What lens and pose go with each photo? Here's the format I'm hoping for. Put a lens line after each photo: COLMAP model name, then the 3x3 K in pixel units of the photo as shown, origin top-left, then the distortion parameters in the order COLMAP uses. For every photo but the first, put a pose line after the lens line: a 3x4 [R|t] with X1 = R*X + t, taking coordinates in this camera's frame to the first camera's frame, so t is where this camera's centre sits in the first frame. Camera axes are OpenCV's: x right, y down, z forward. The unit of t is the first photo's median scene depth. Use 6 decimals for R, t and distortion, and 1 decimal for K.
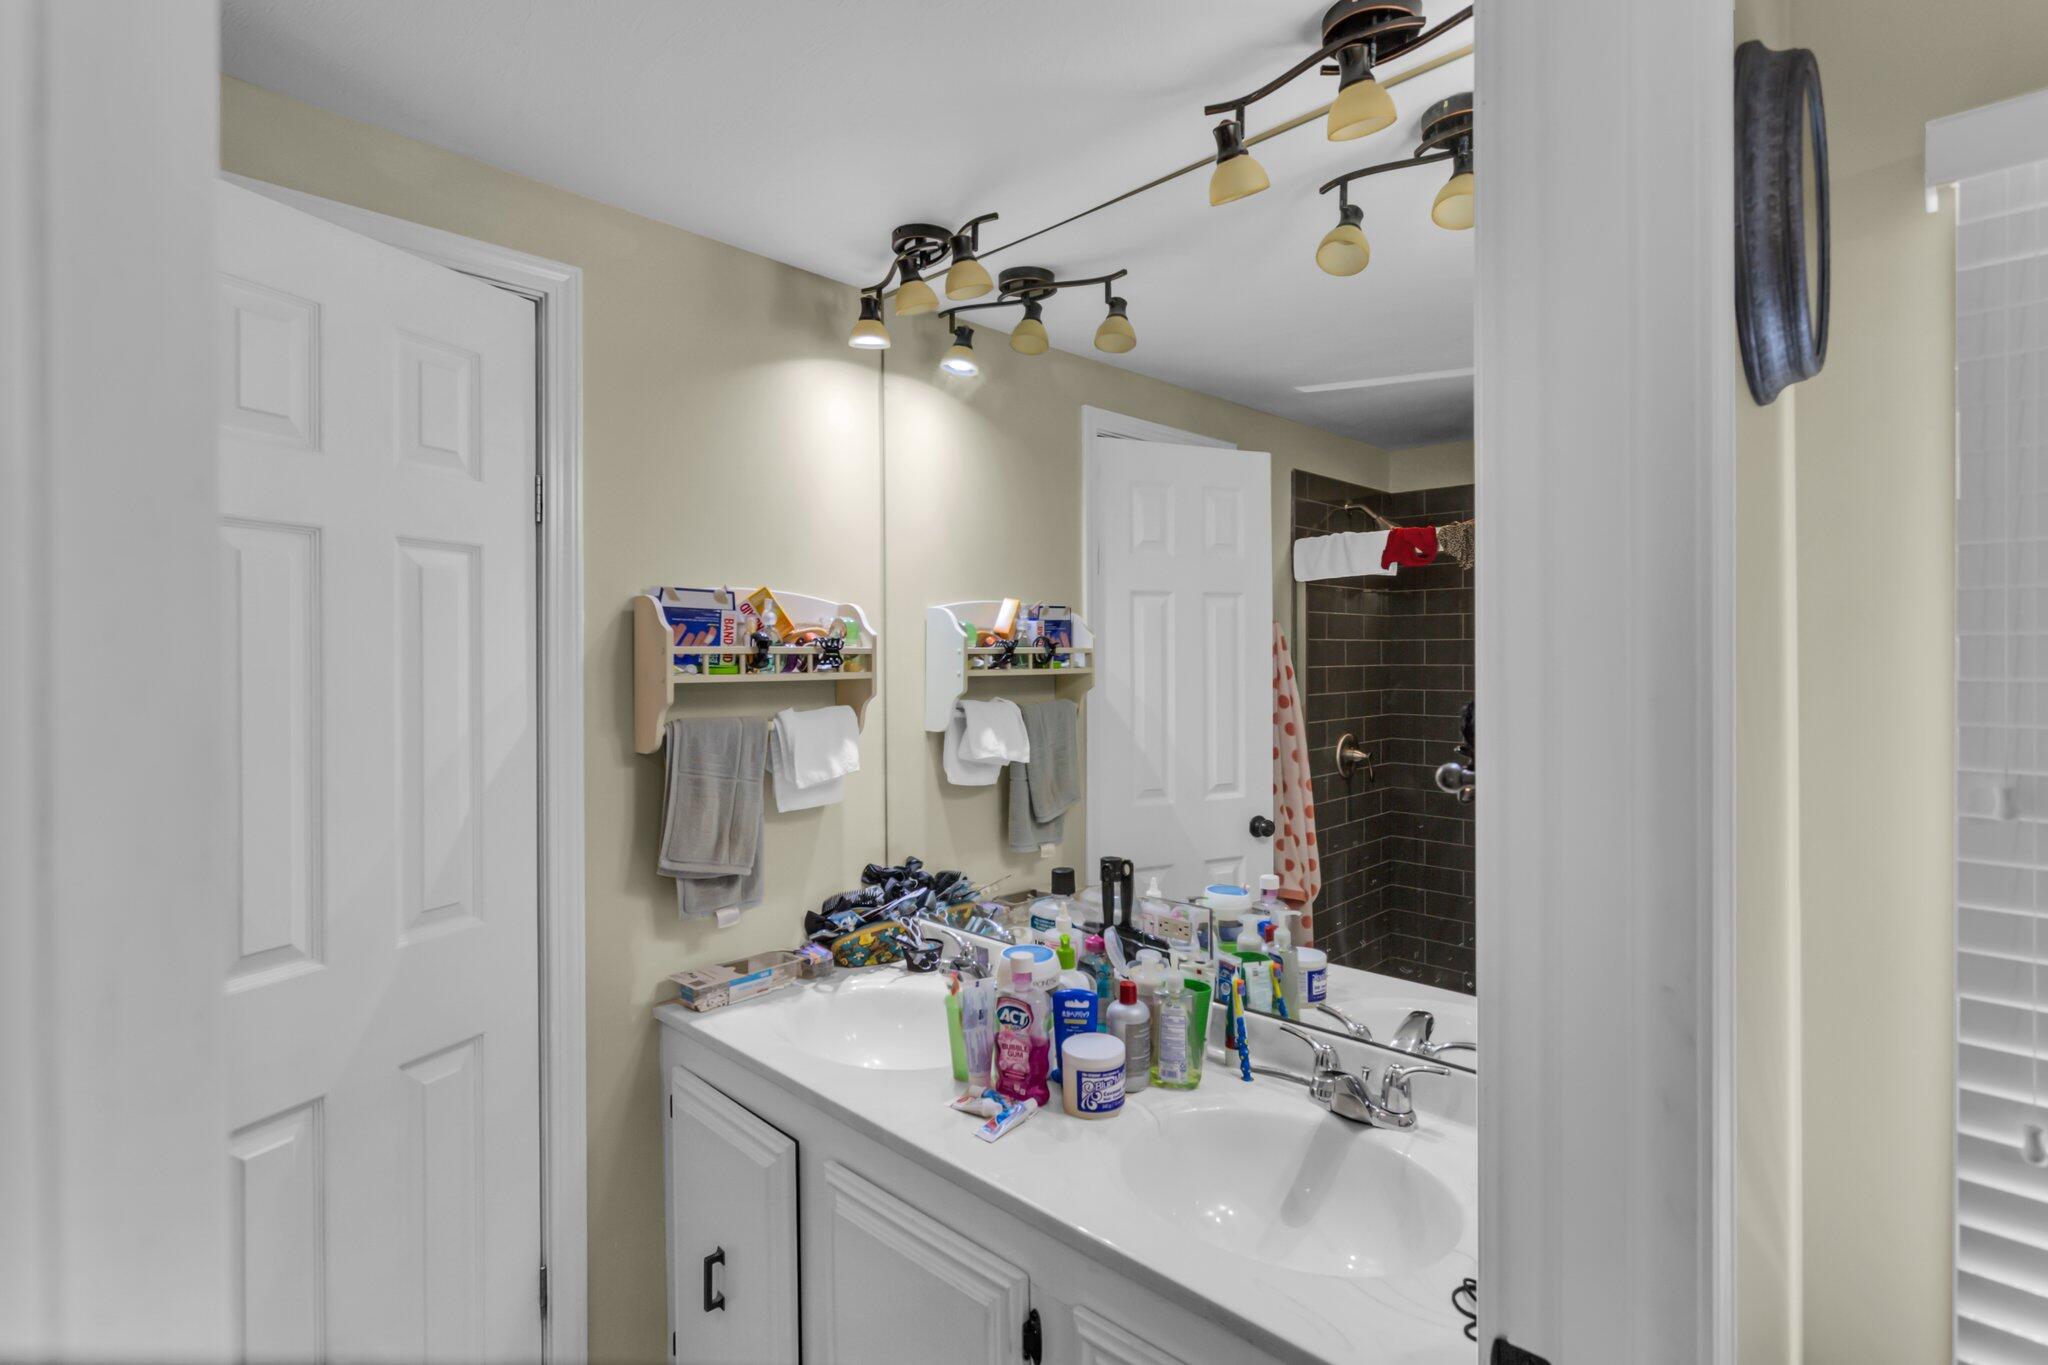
lens RADIAL K [[1016.4, 0, 1017.9], [0, 1016.4, 675.5], [0, 0, 1]] dist [-0.001147, 0.001490]
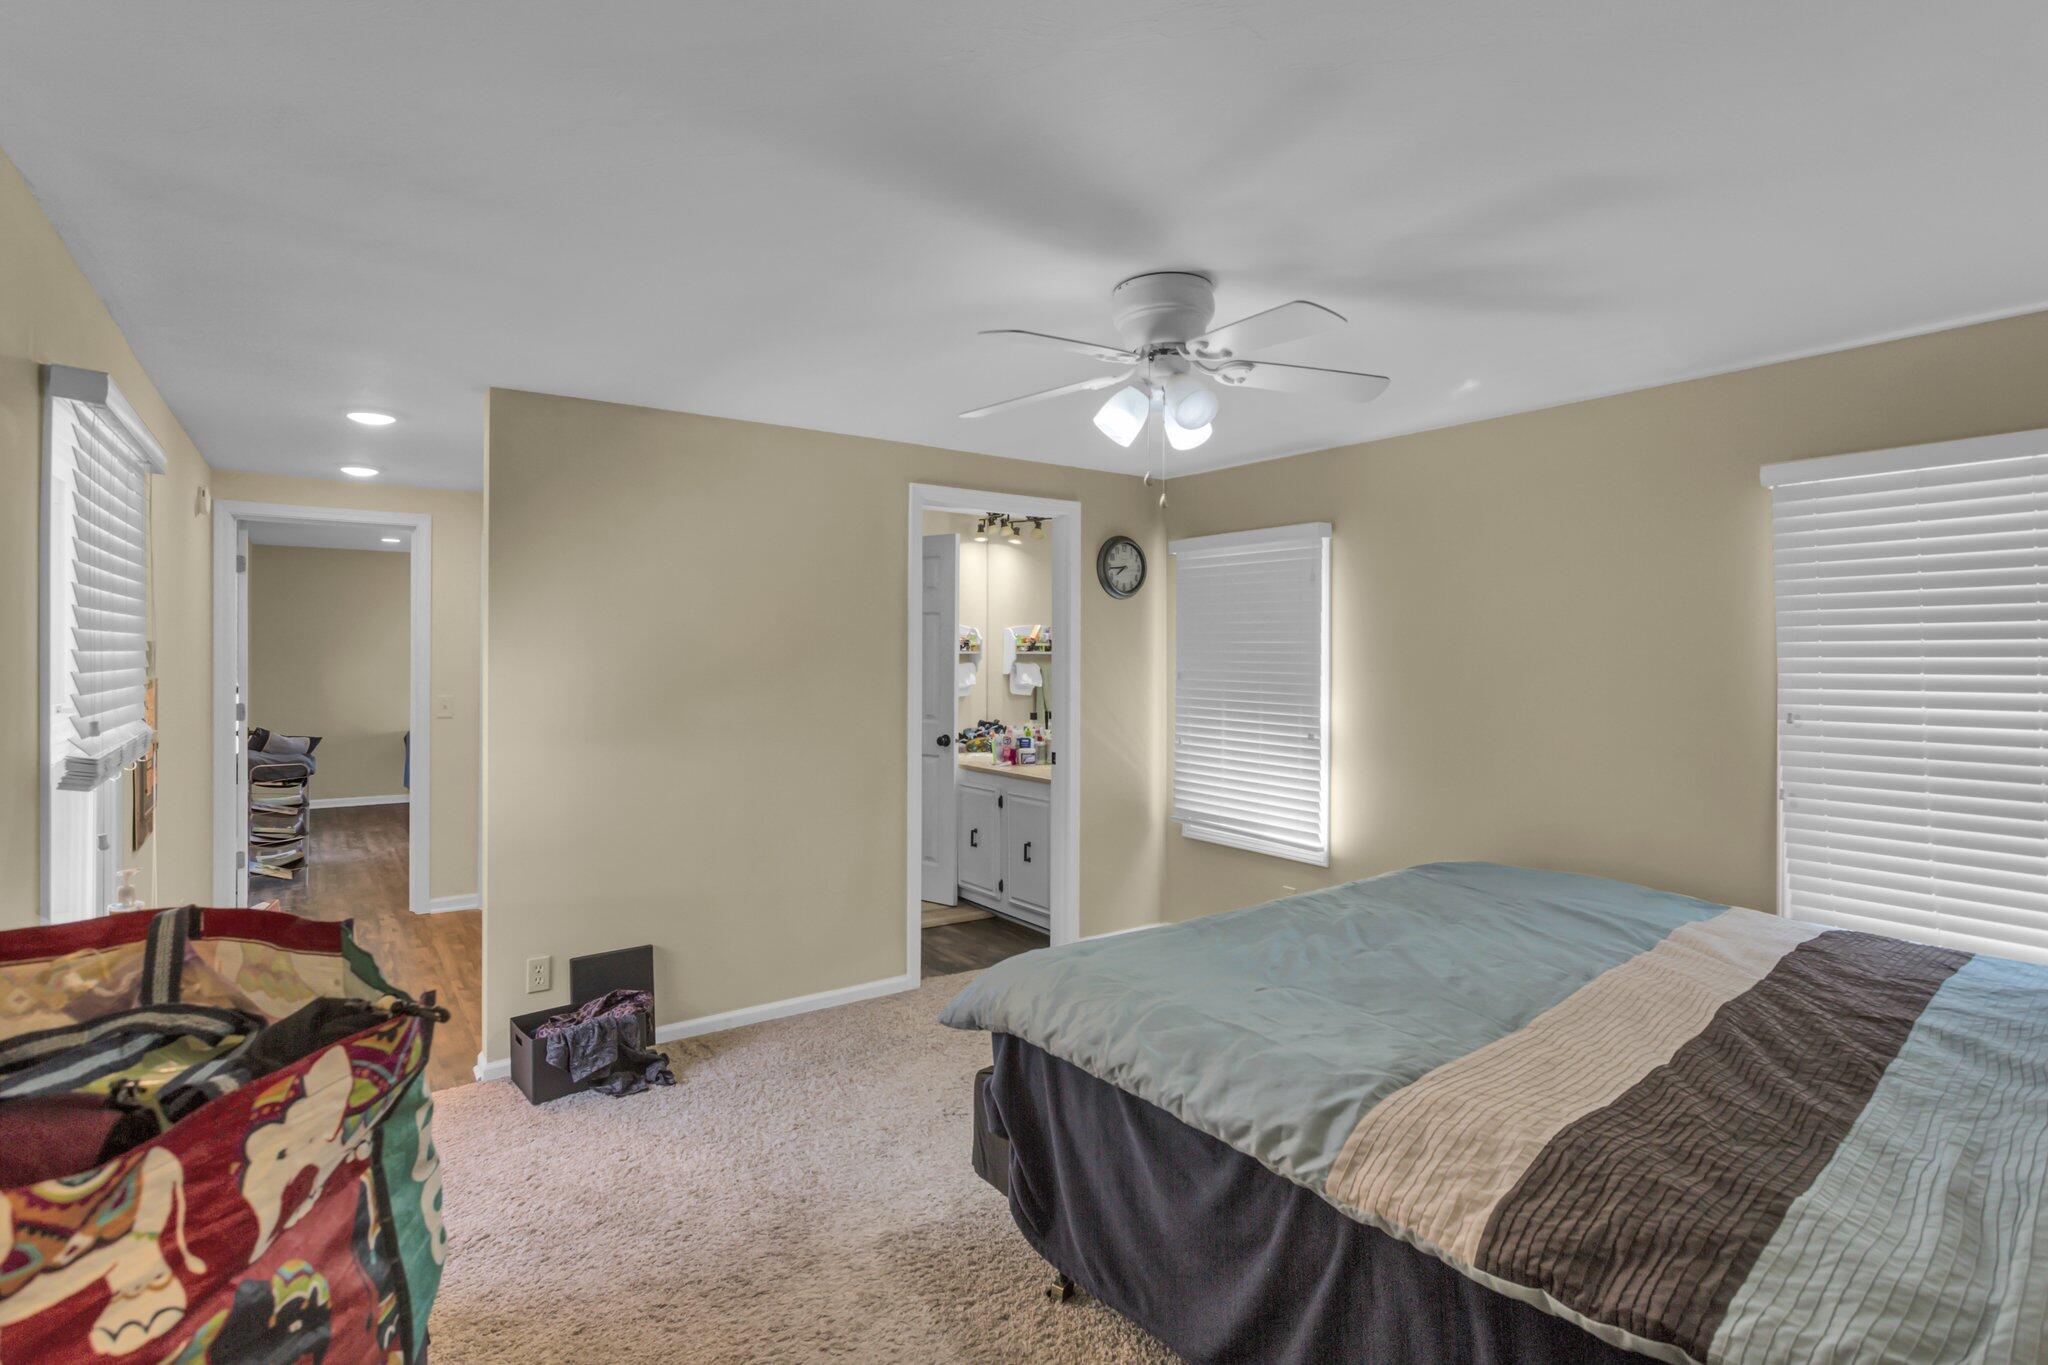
lens RADIAL K [[1016.4, 0, 1026.6], [0, 1016.4, 672.3], [0, 0, 1]] dist [-0.001147, 0.001490]
pose [[0.984368, 0.010214, -0.175827, 0.463965], [-0.010202, 0.999947, 0.000969, 0.047899], [0.175827, 0.000840, 0.984421, -1.717932]]
